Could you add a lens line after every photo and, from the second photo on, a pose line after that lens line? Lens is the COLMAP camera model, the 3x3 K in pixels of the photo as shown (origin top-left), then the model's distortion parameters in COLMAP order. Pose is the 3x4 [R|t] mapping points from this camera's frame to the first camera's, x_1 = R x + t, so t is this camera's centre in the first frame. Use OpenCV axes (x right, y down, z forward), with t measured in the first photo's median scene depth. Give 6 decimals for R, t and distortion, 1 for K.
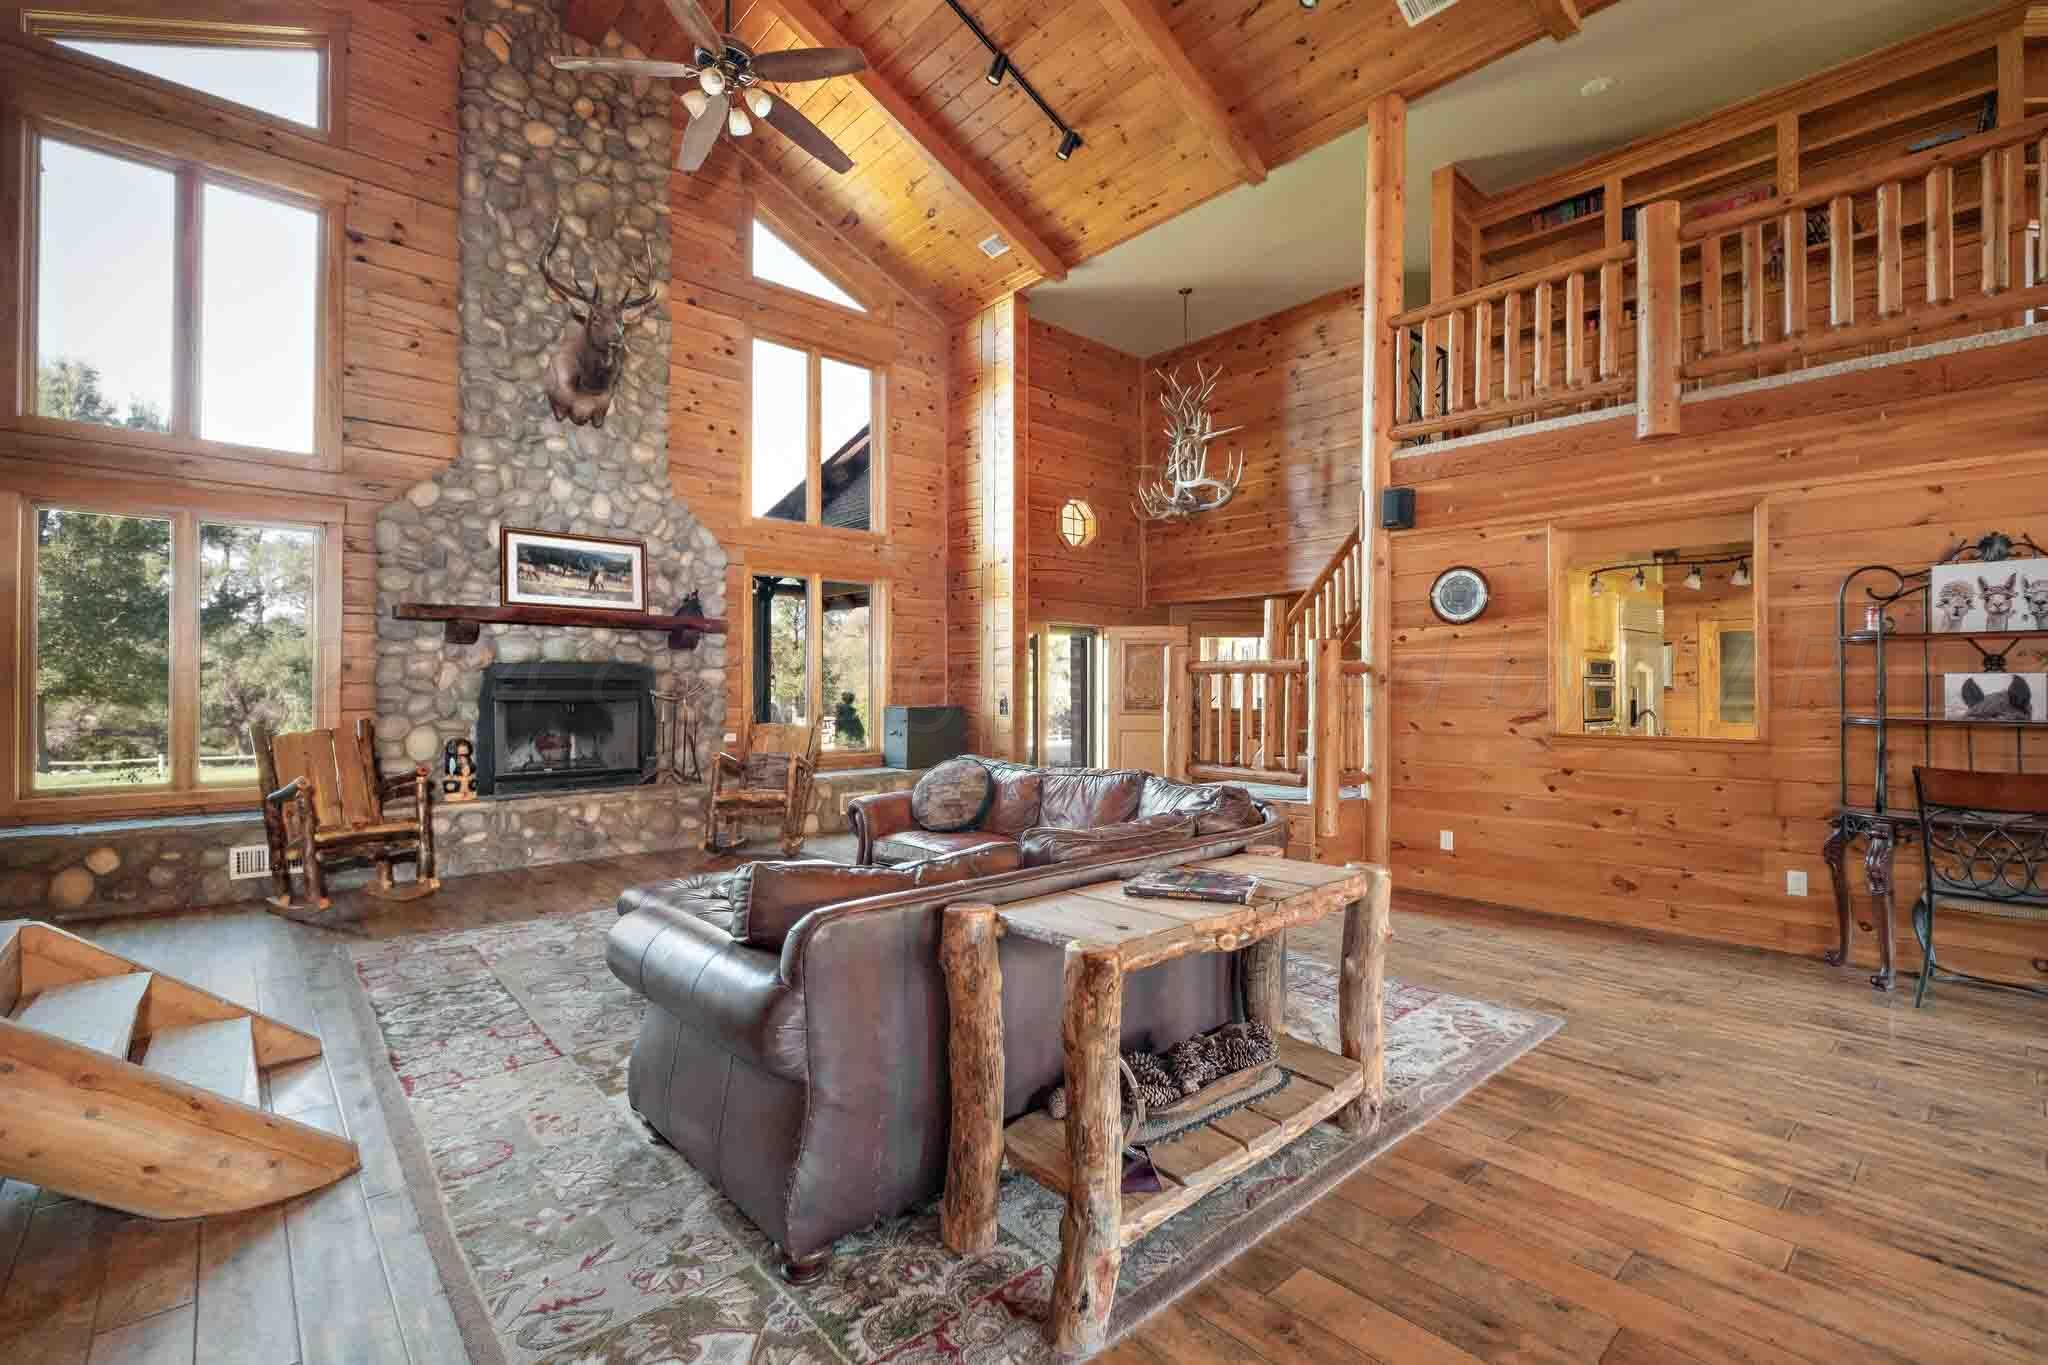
lens RADIAL K [[897.3, 0, 1024.0], [0, 897.3, 682.5], [0, 0, 1]] dist [-0.001092, -0.000220]
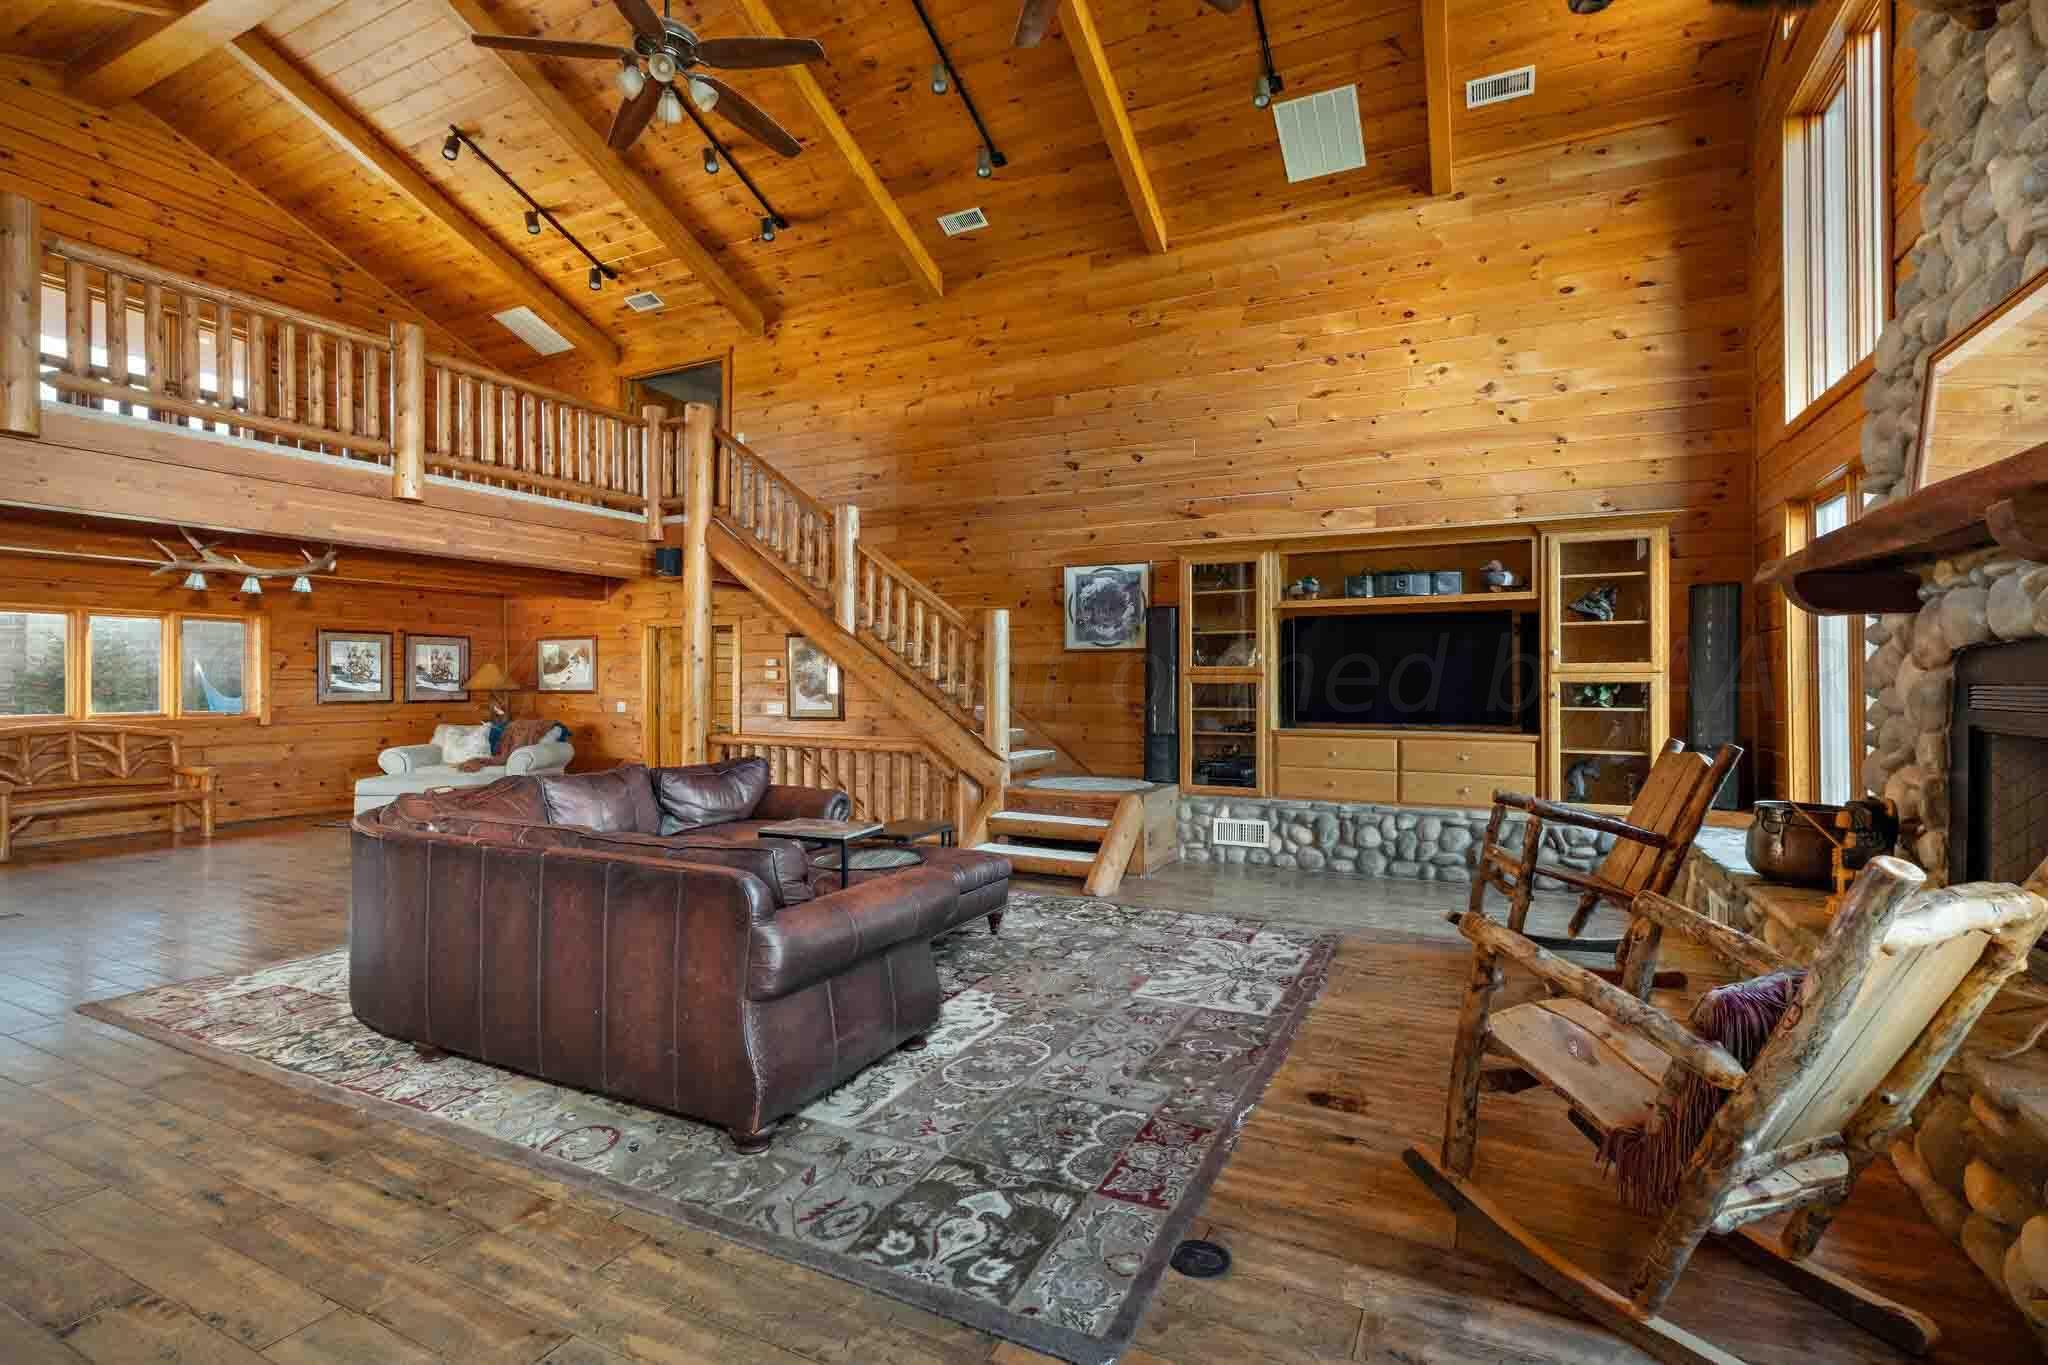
lens RADIAL K [[889.1, 0, 1033.4], [0, 889.1, 673.4], [0, 0, 1]] dist [0.000437, 0.000030]
pose [[-0.918208, -0.006491, -0.396046, 0.019006], [0.000358, 0.999852, -0.017216, -0.001786], [0.396099, -0.015949, -0.918069, 1.169195]]
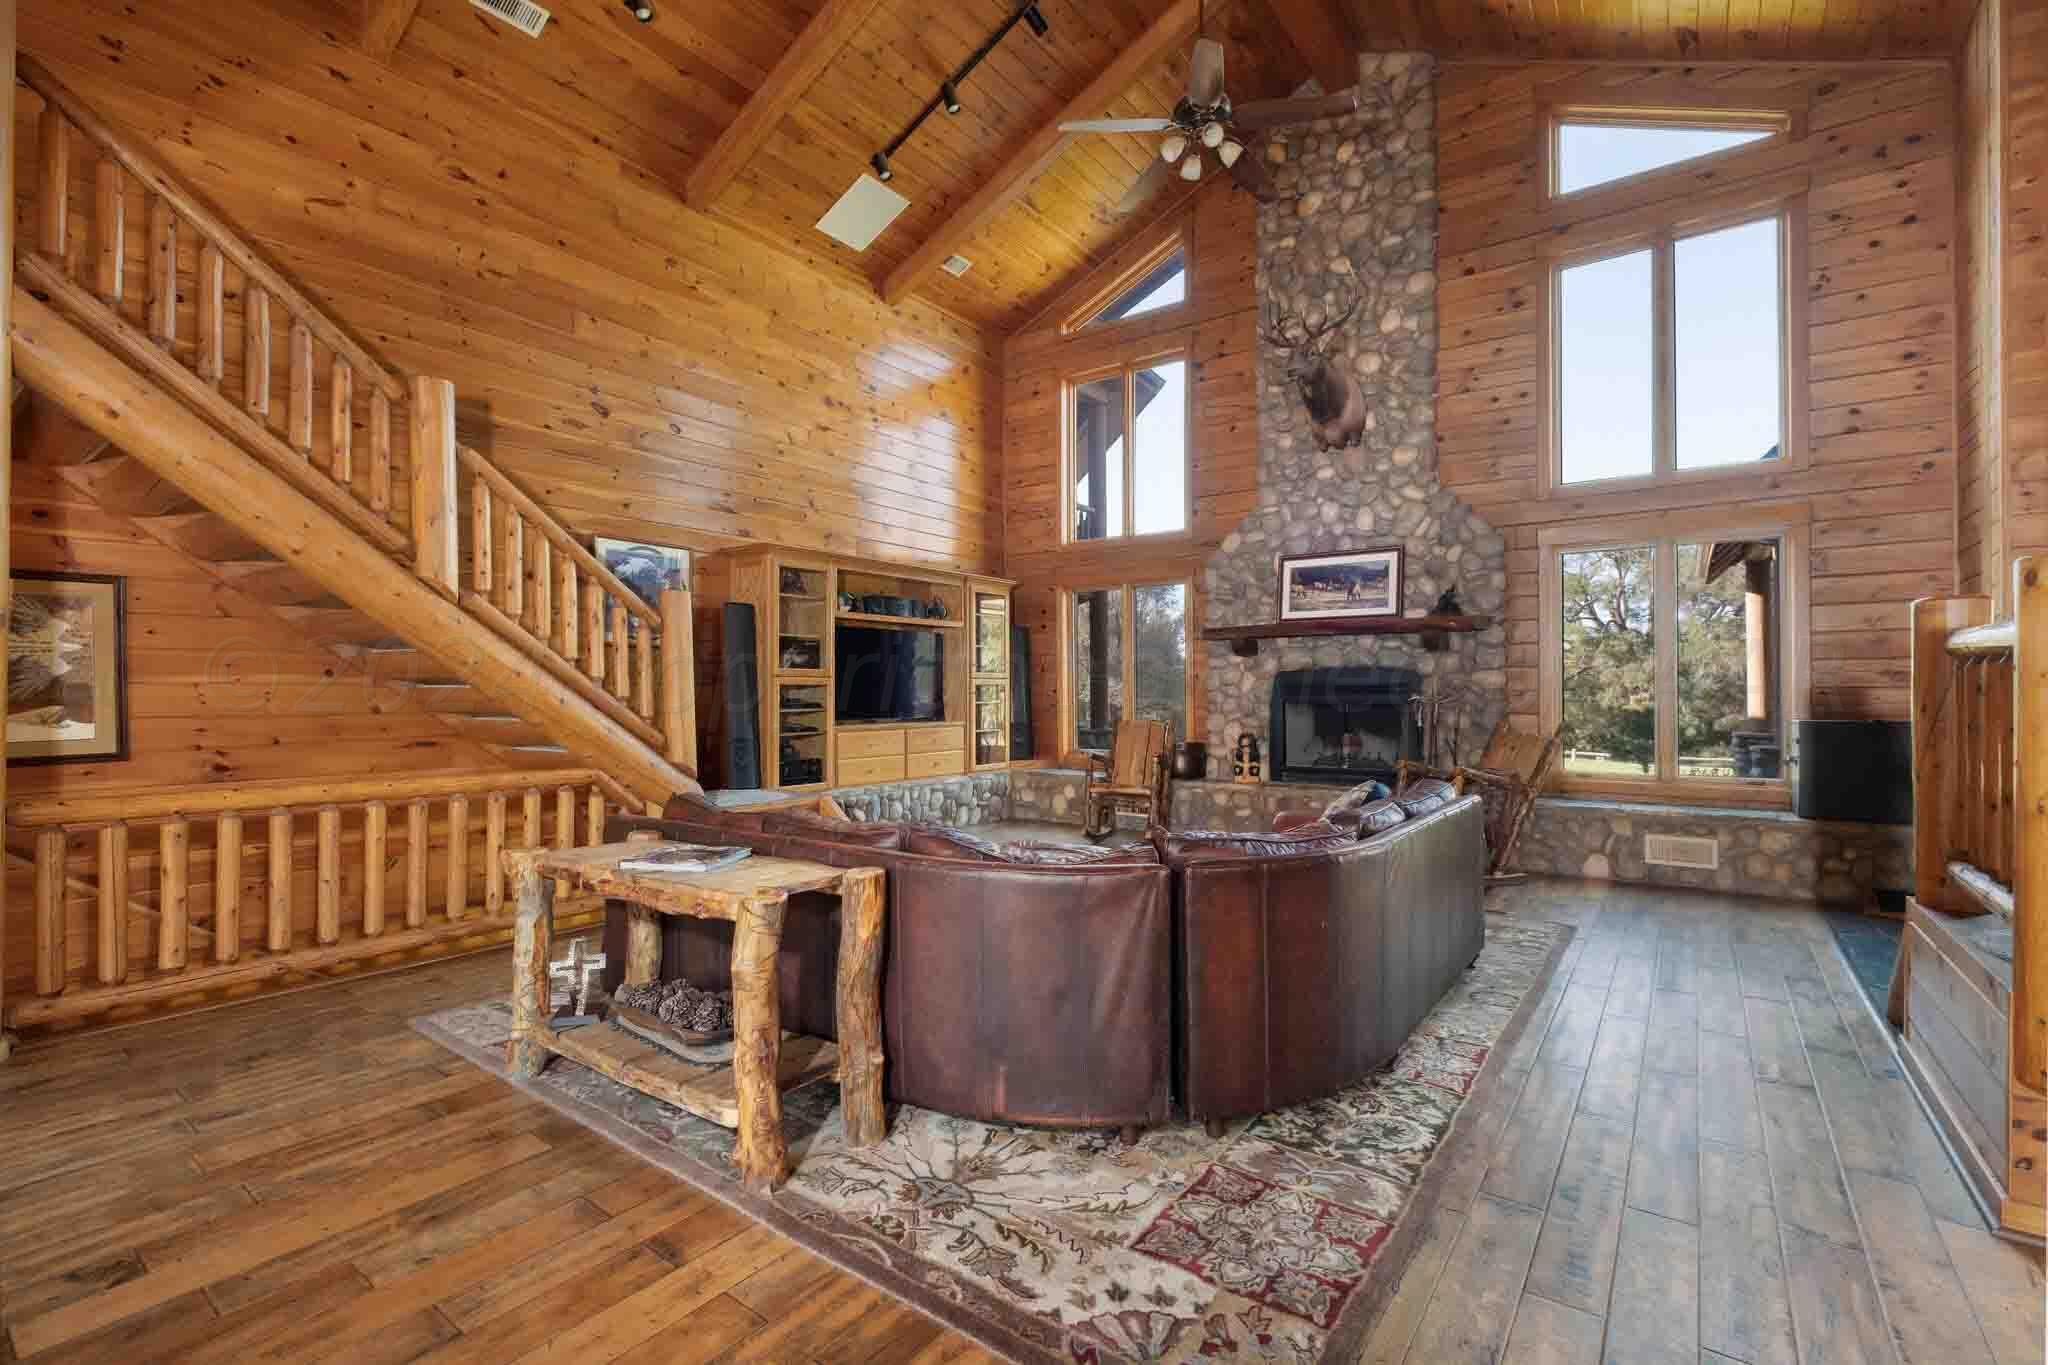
lens RADIAL K [[905.5, 0, 1024.0], [0, 905.5, 682.5], [0, 0, 1]] dist [0.009783, -0.000278]
pose [[0.198363, -0.011533, -0.980061, 0.497732], [0.008642, 0.999912, -0.010017, 0.002150], [0.980091, -0.006482, 0.198445, 0.405099]]
